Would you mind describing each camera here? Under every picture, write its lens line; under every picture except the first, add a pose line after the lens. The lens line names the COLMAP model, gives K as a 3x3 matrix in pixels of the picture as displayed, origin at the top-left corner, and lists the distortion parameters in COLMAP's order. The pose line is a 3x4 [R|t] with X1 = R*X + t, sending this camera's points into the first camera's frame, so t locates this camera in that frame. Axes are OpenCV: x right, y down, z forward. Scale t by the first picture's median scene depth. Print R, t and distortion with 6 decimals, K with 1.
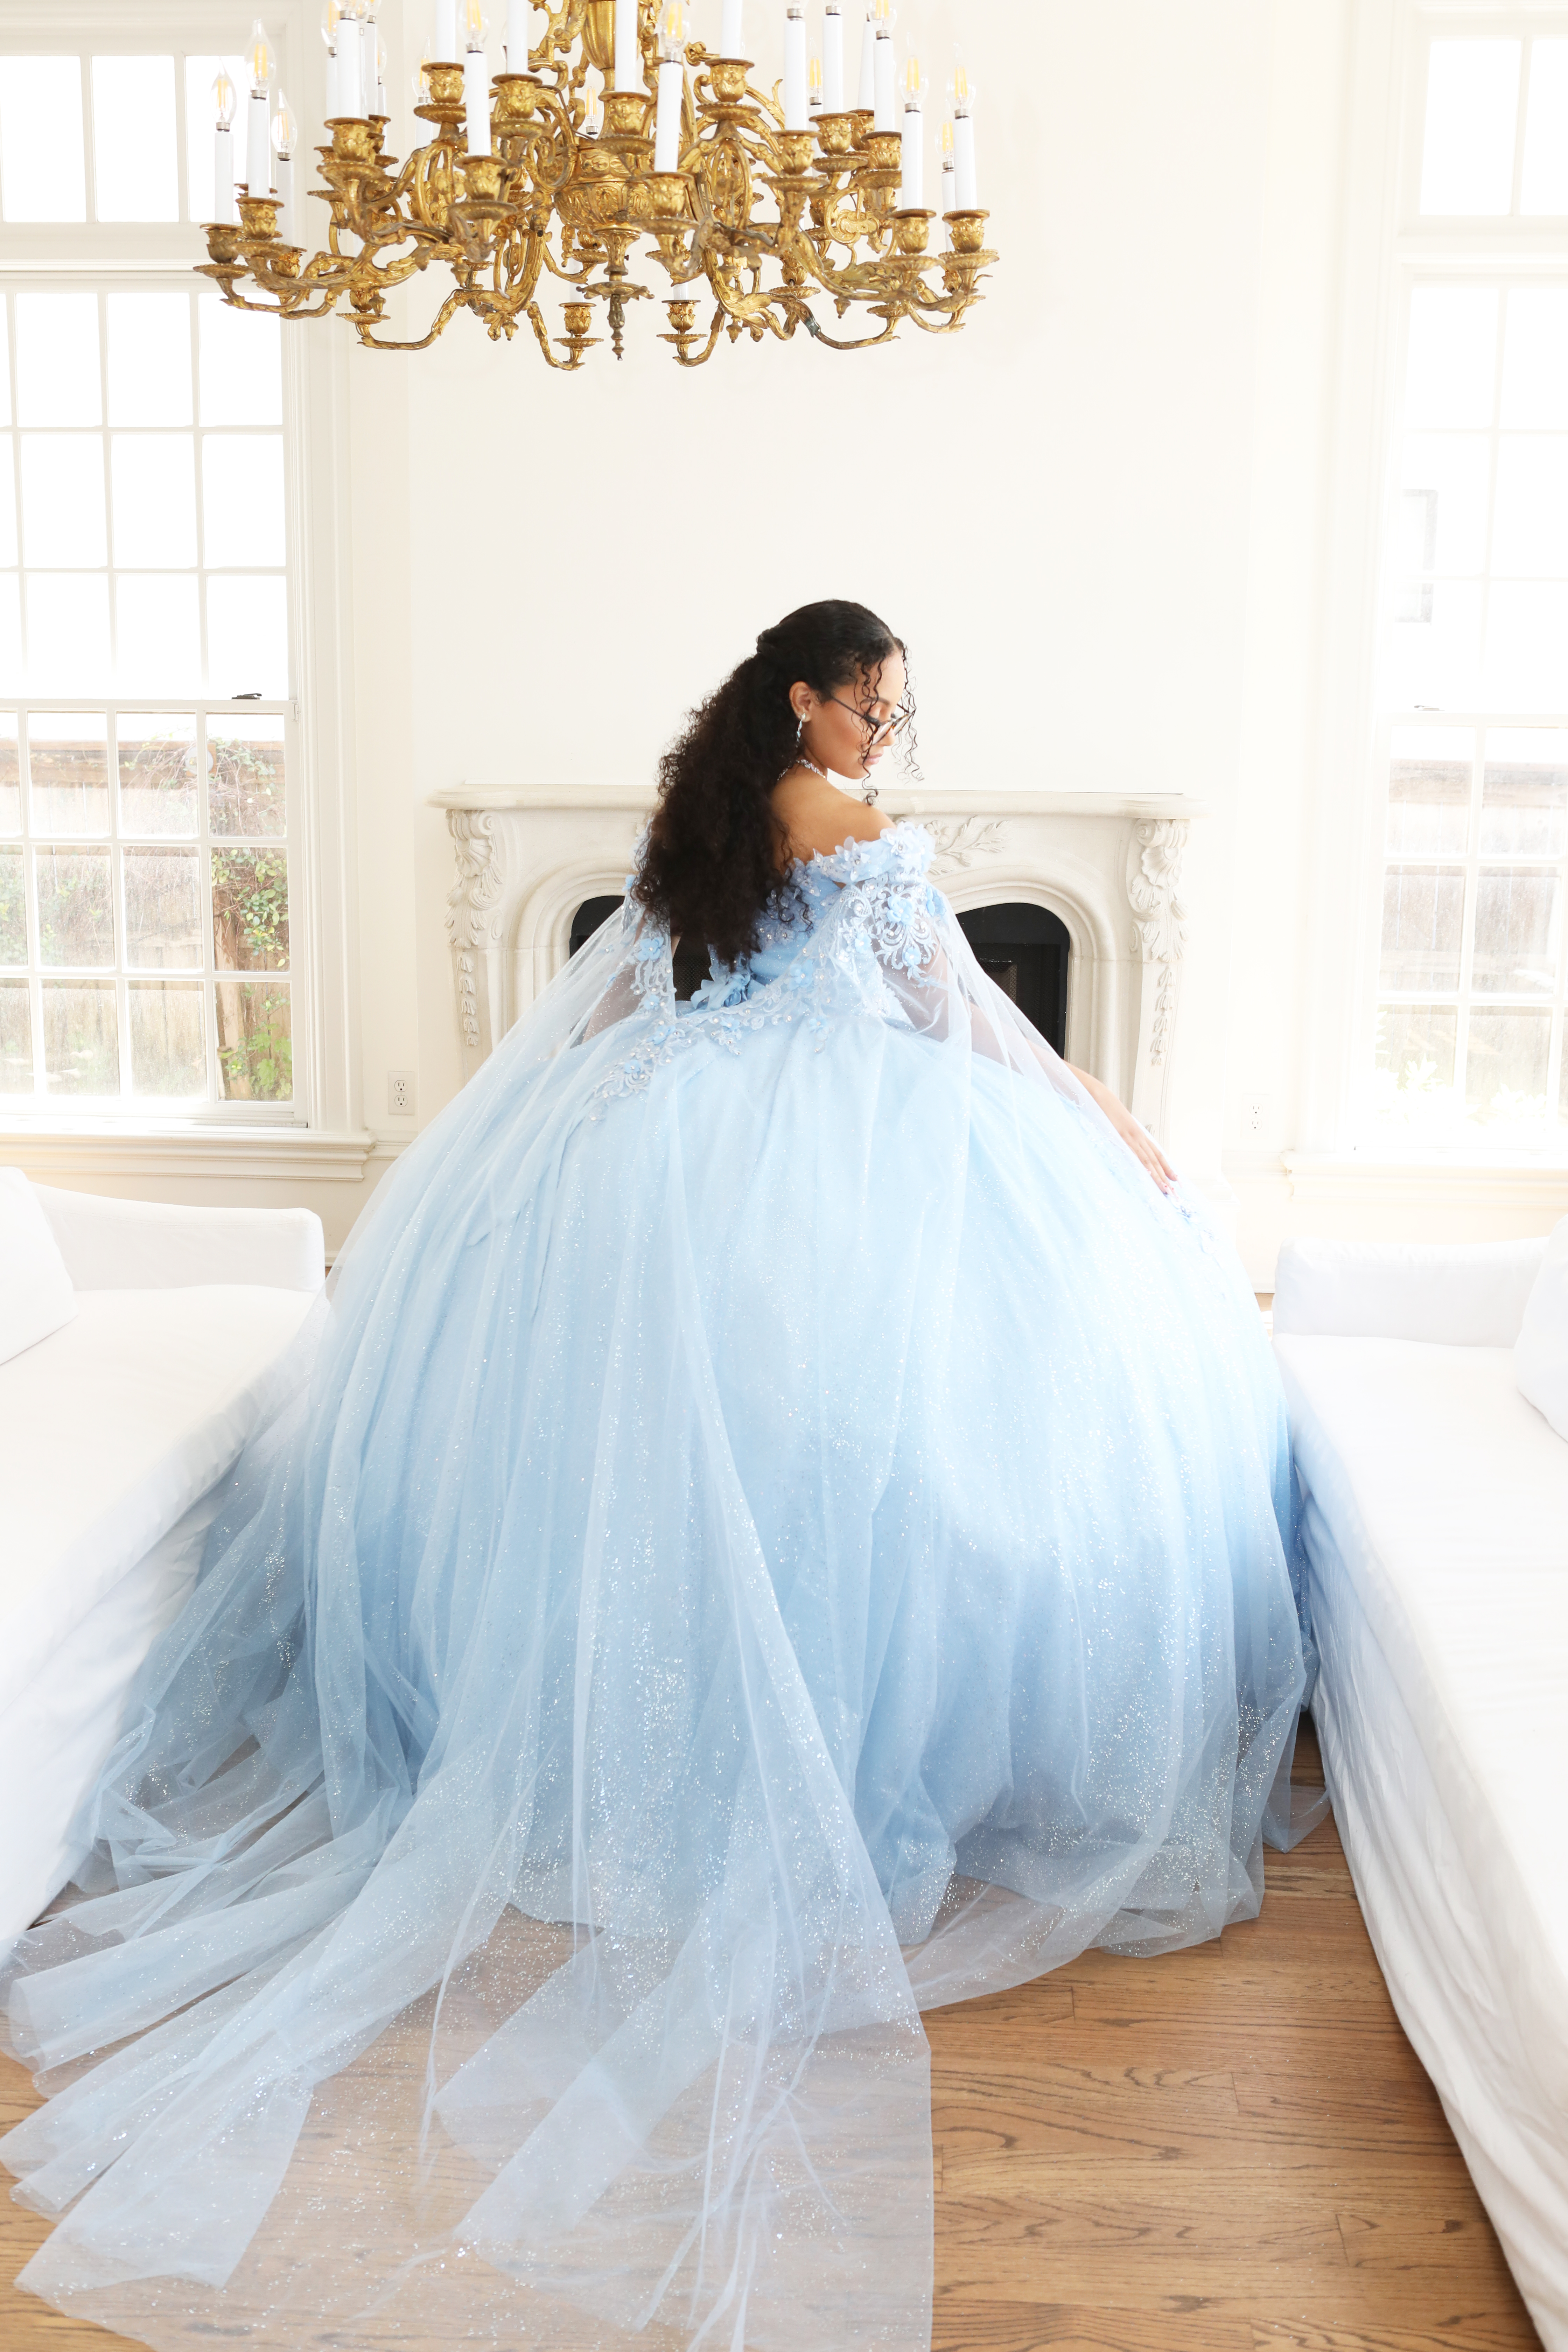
lens RADIAL K [[2421.6, 0, 784.0], [0, 2421.6, 1176.0], [0, 0, 1]] dist [-0.062936, 0.133501]
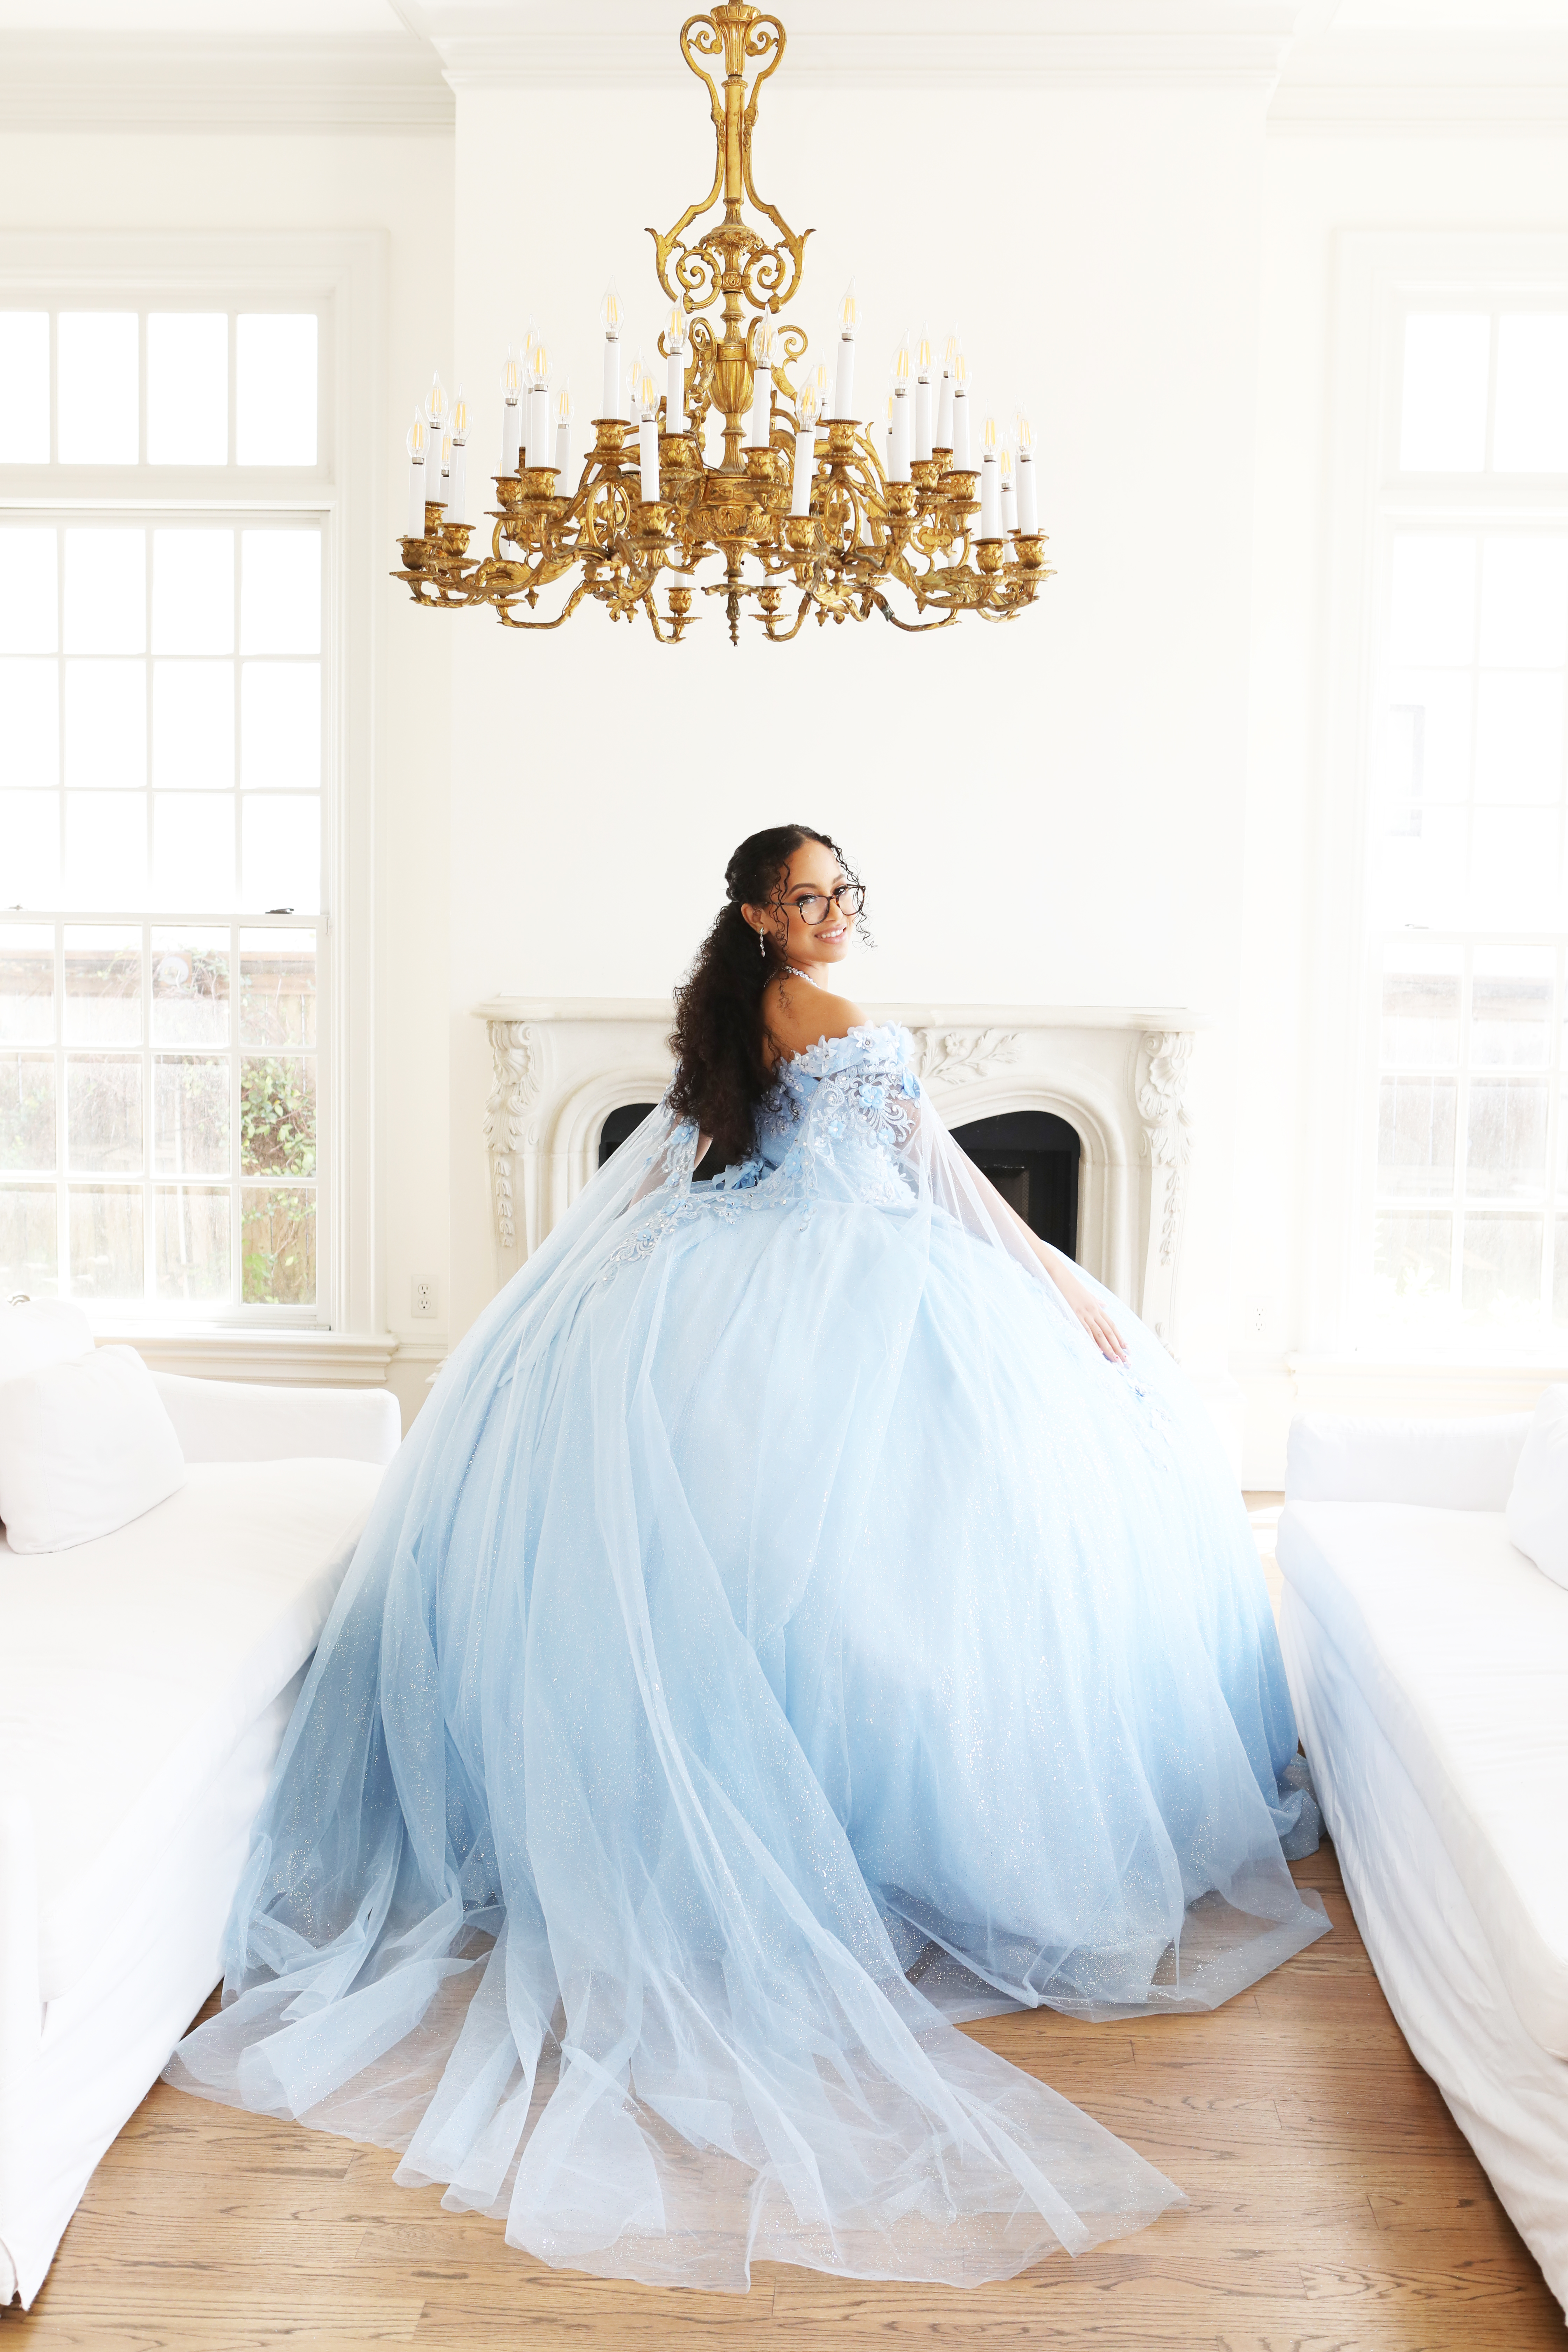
lens RADIAL K [[2711.0, 0, 784.0], [0, 2711.0, 1176.0], [0, 0, 1]] dist [-0.016487, 0.077414]
pose [[0.999645, 0.001436, 0.026596, -0.053429], [0.001077, 0.995548, -0.094249, 0.033029], [-0.026612, 0.094245, 0.995193, -0.210070]]
